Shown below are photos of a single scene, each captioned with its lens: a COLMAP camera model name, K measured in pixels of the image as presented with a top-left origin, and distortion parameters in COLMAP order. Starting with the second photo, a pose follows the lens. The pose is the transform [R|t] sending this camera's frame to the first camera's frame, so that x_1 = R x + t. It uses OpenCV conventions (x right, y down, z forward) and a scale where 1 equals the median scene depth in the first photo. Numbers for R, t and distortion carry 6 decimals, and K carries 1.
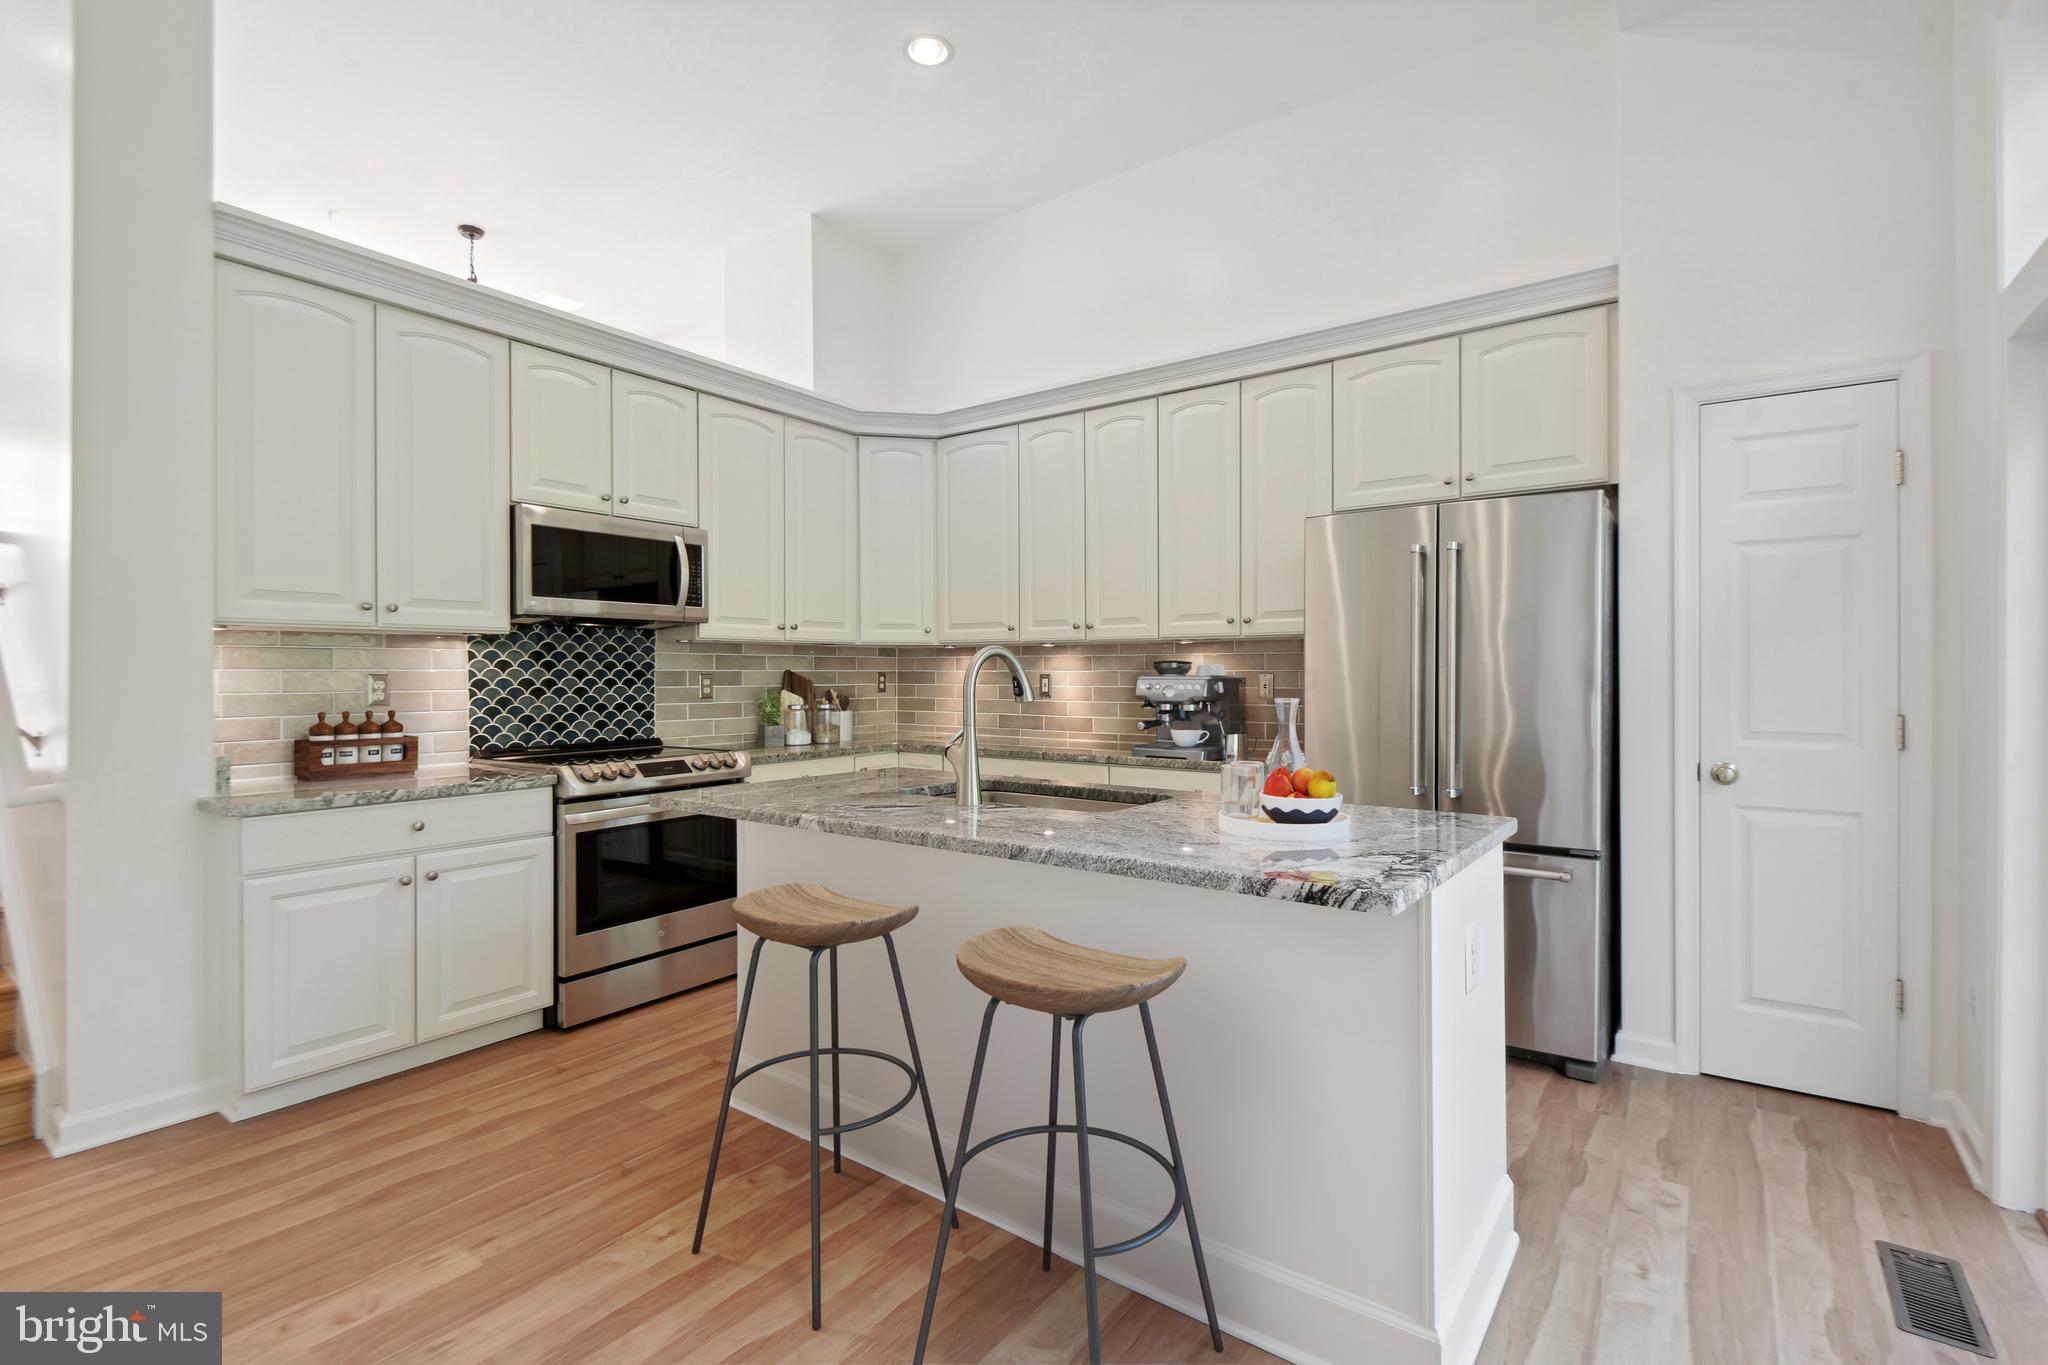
lens RADIAL K [[934.1, 0, 1056.7], [0, 934.1, 678.1], [0, 0, 1]] dist [0.008841, -0.001819]
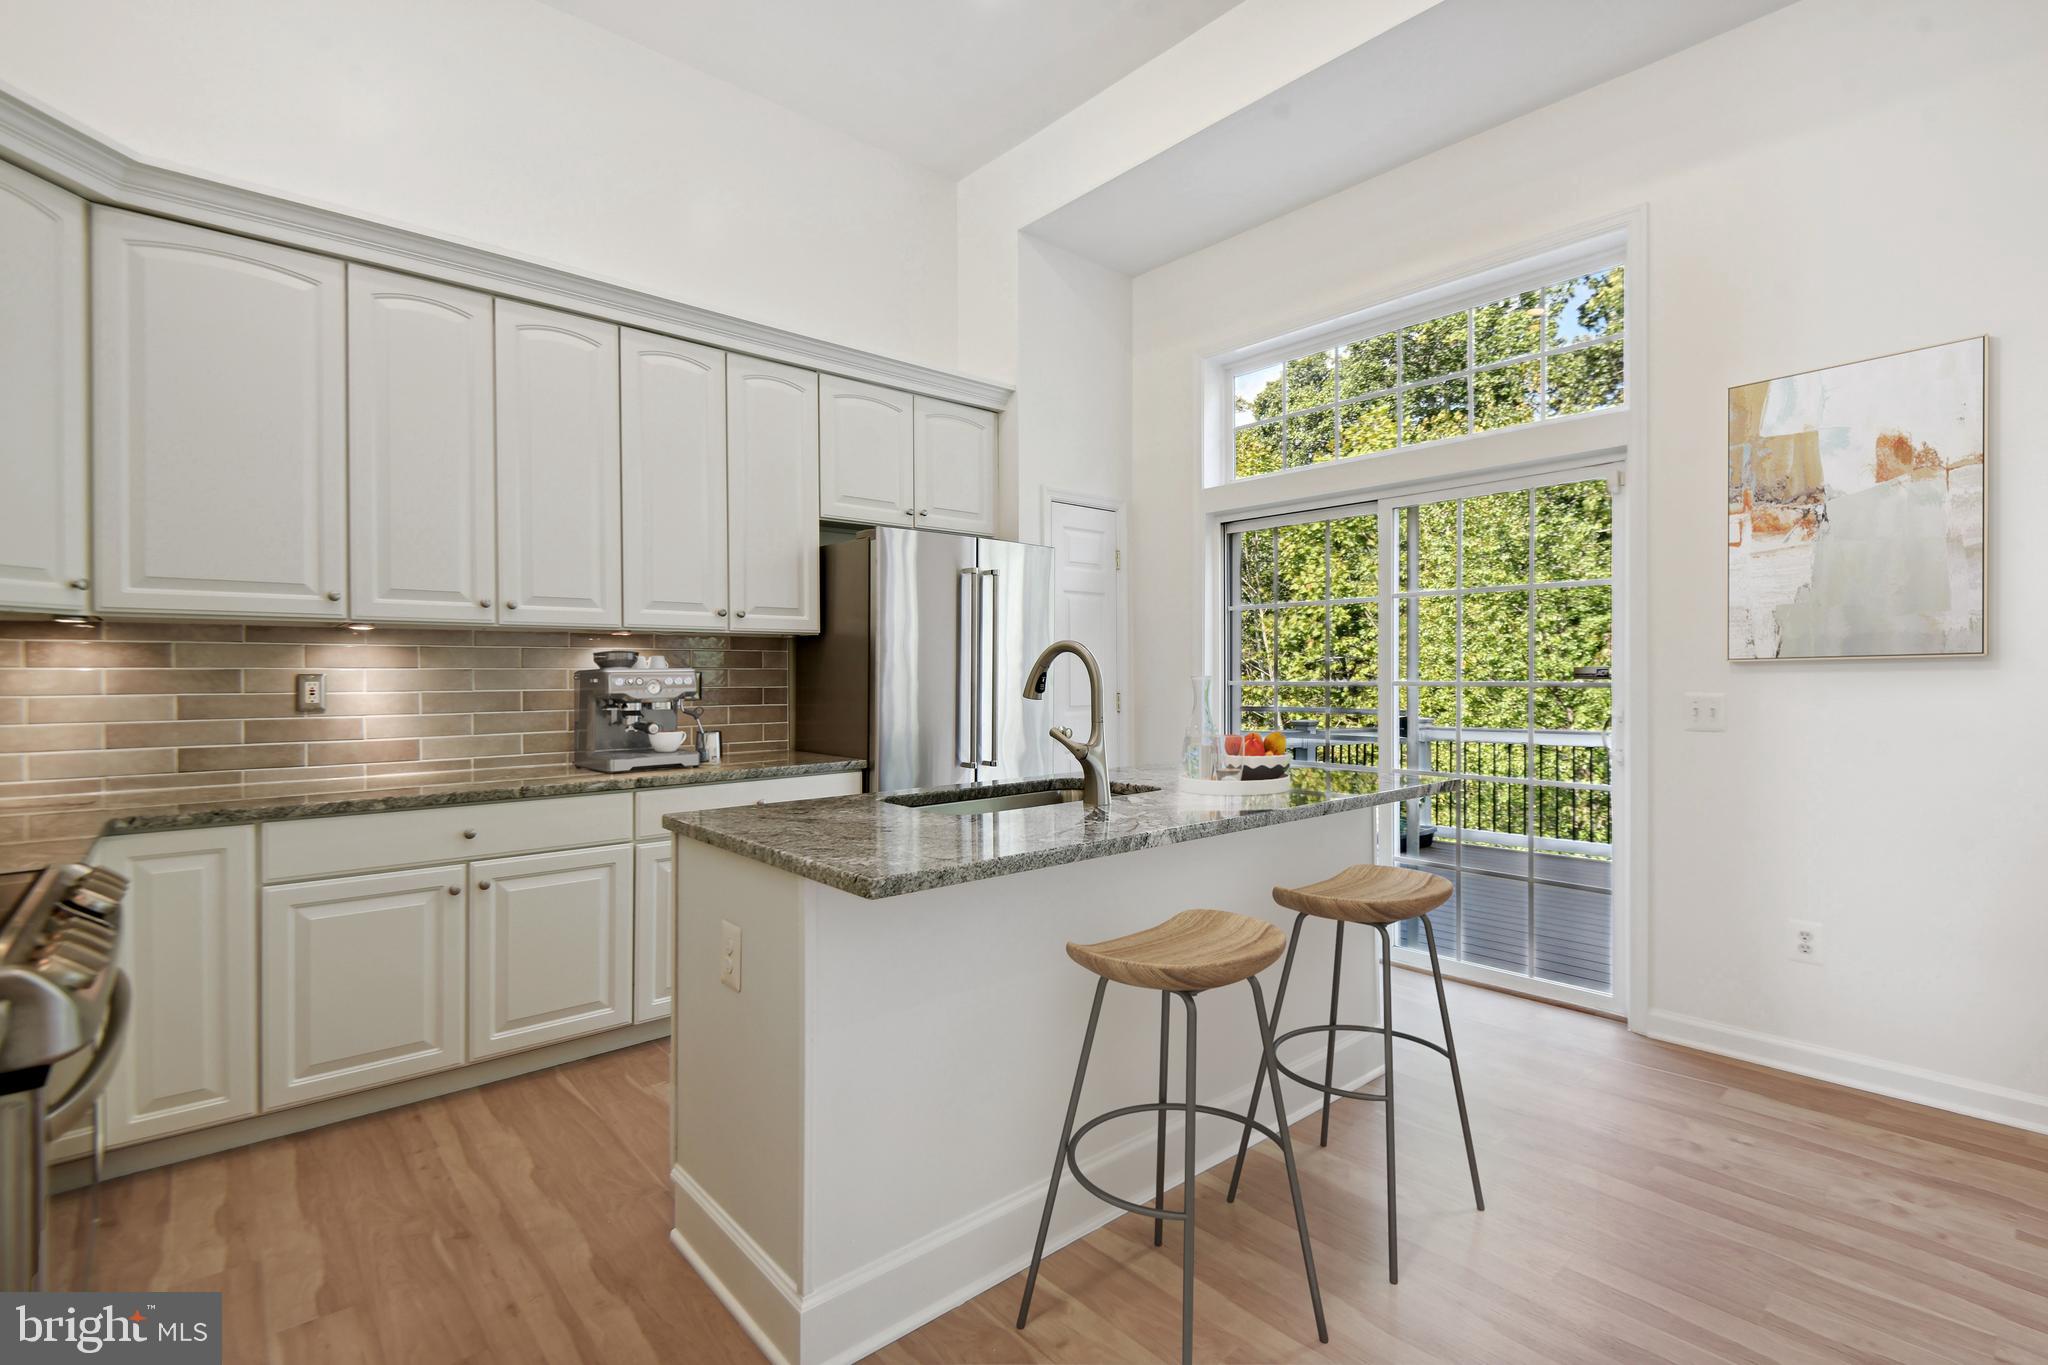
lens RADIAL K [[945.0, 0, 1069.2], [0, 945.0, 668.8], [0, 0, 1]] dist [0.015077, -0.006775]
pose [[0.204180, 0.002131, 0.978931, -0.628289], [0.005255, 0.999981, -0.003273, -0.003576], [-0.978919, 0.005812, 0.204165, 0.476632]]
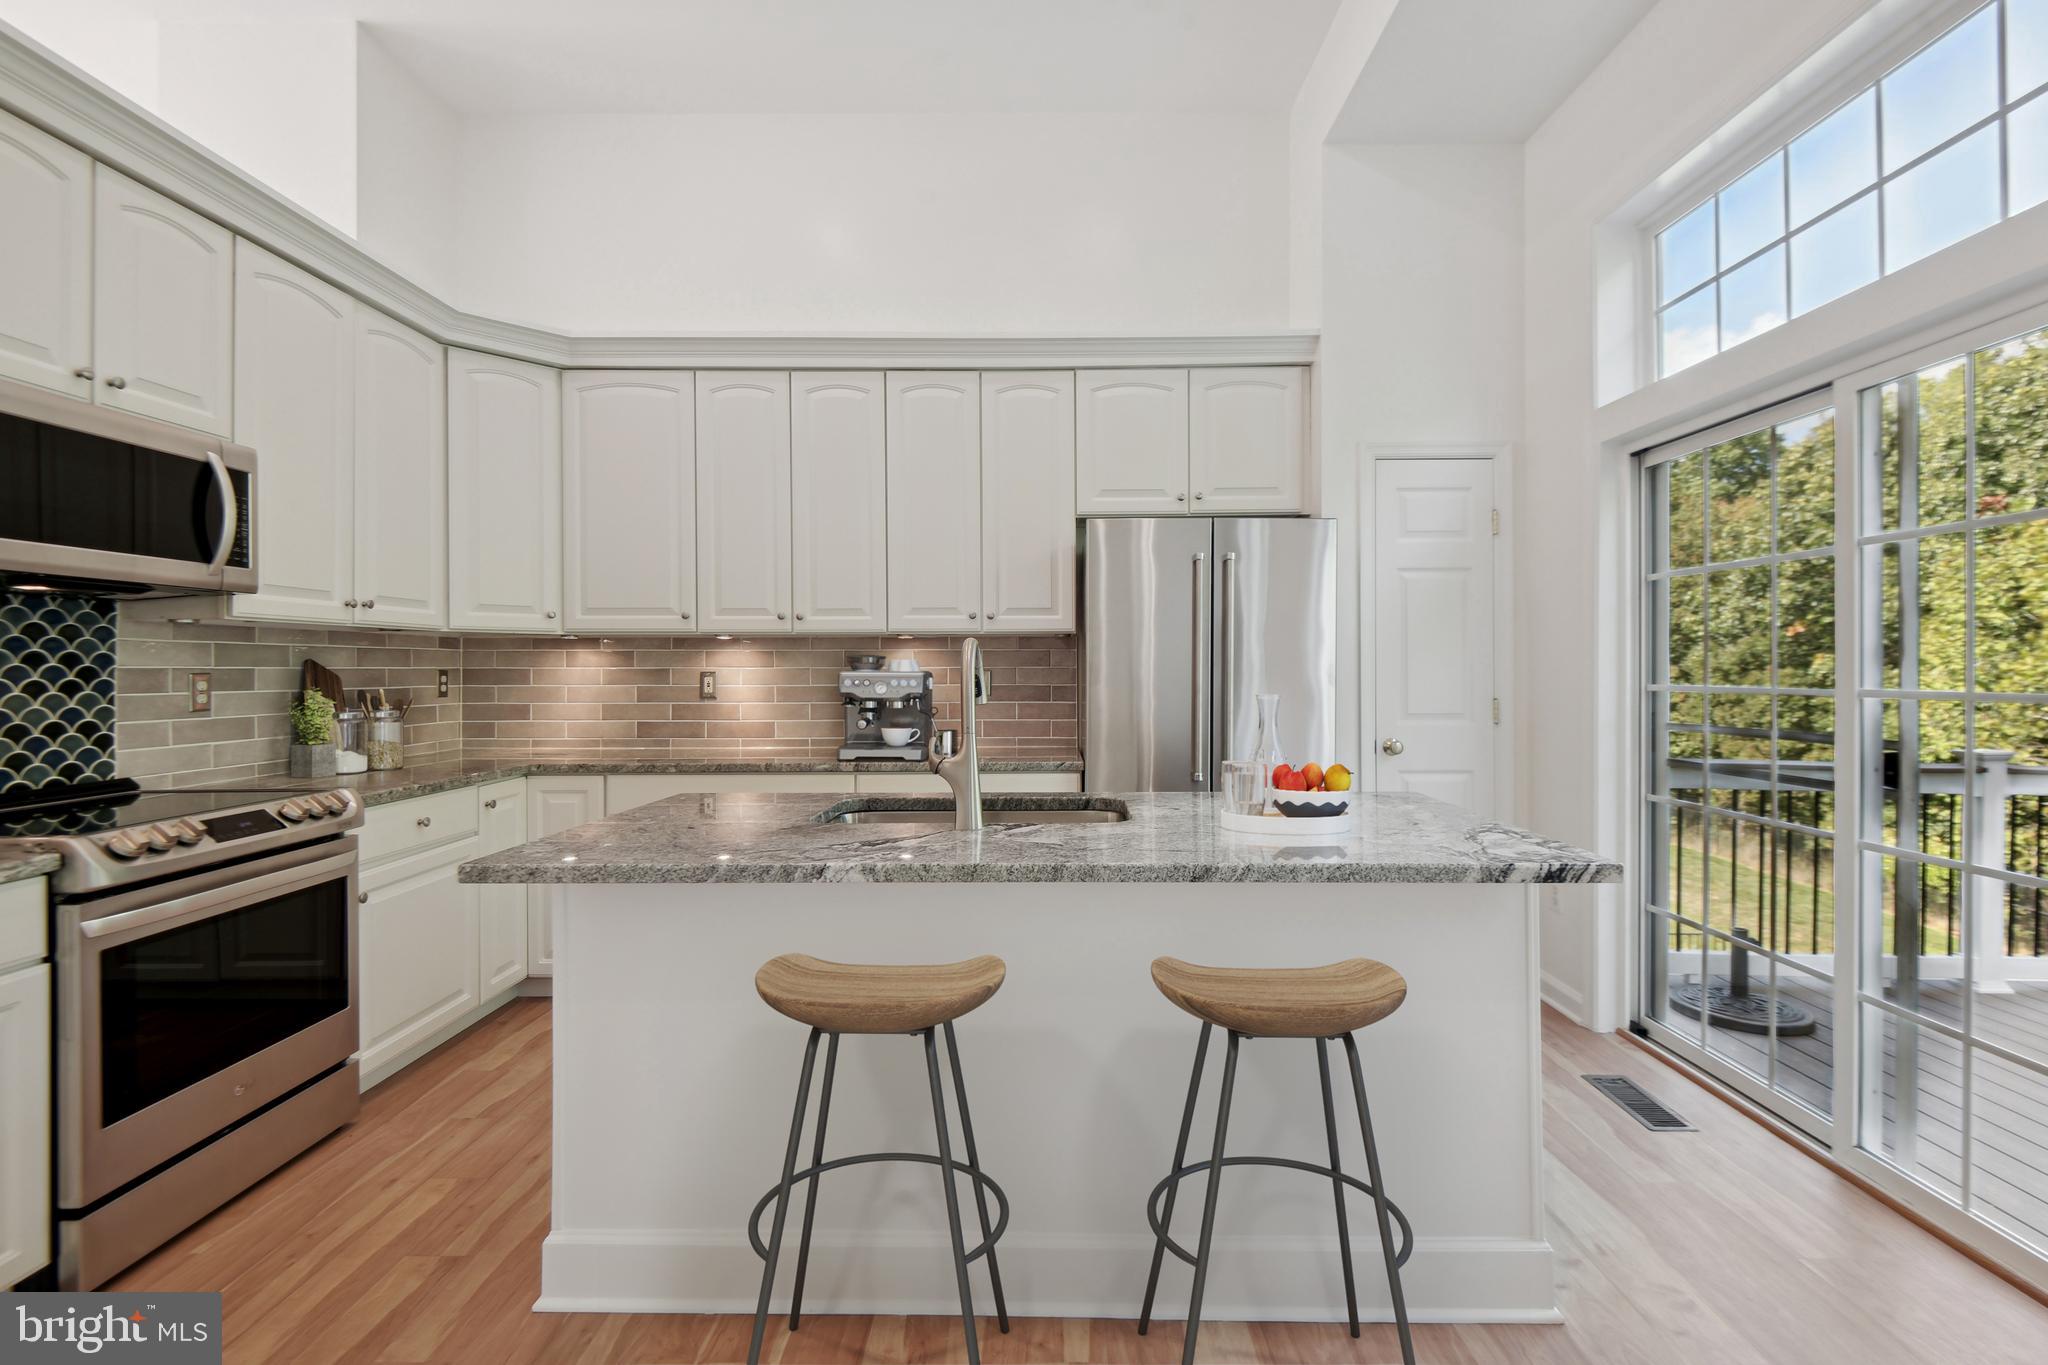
lens RADIAL K [[945.0, 0, 1055.9], [0, 945.0, 666.4], [0, 0, 1]] dist [0.015077, -0.006775]
pose [[0.818901, 0.000497, 0.573935, -0.298885], [0.003698, 0.999974, -0.006142, -0.003081], [-0.573923, 0.007152, 0.818878, 0.147465]]
